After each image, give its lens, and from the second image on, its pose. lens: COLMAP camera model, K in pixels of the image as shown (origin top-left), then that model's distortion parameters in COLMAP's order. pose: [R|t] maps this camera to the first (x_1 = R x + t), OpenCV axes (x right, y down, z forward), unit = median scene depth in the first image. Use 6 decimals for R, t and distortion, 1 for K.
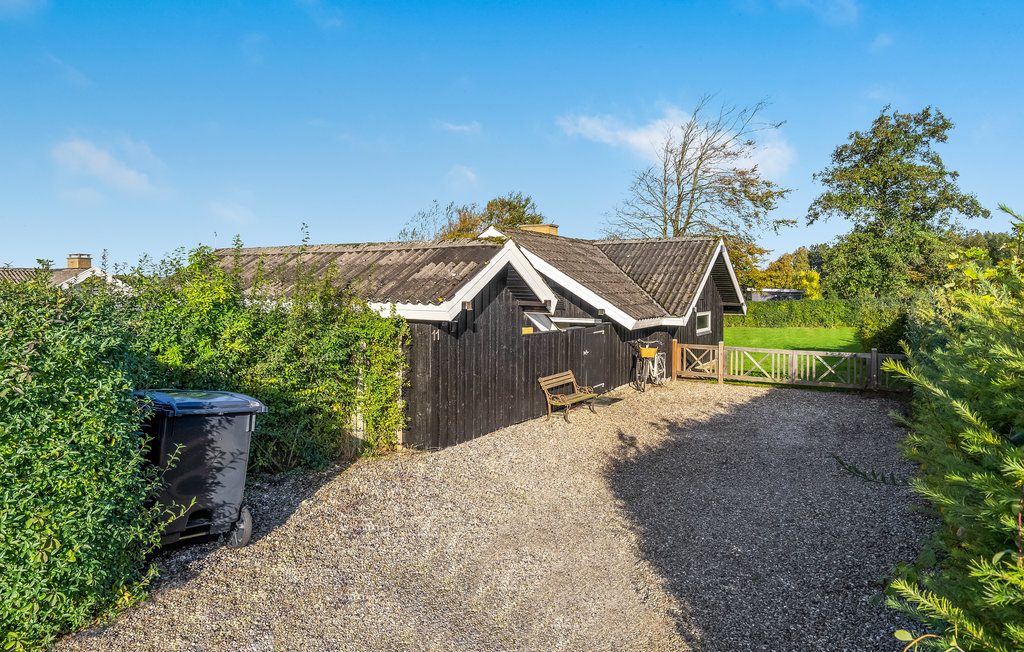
lens RADIAL K [[620.2, 0, 510.2], [0, 620.2, 297.6], [0, 0, 1]] dist [0.021324, -0.001888]
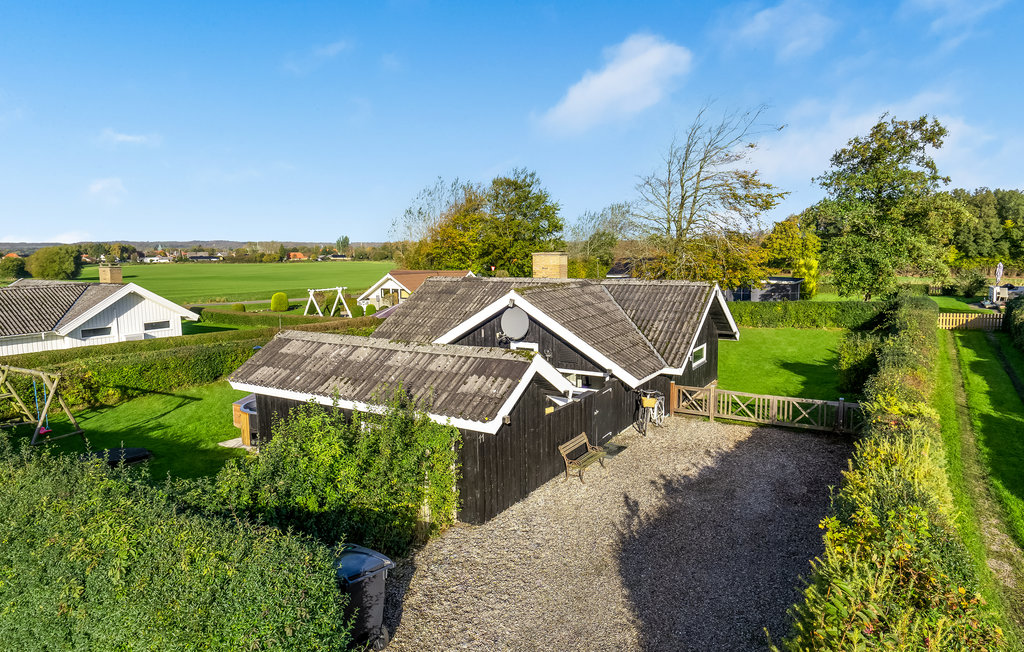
lens RADIAL K [[620.2, 0, 511.0], [0, 620.2, 329.6], [0, 0, 1]] dist [0.021324, -0.001888]
pose [[0.999814, -0.017974, -0.006956, -0.026546], [0.018652, 0.993280, 0.114226, -0.177769], [0.004856, -0.114335, 0.993430, -0.142749]]
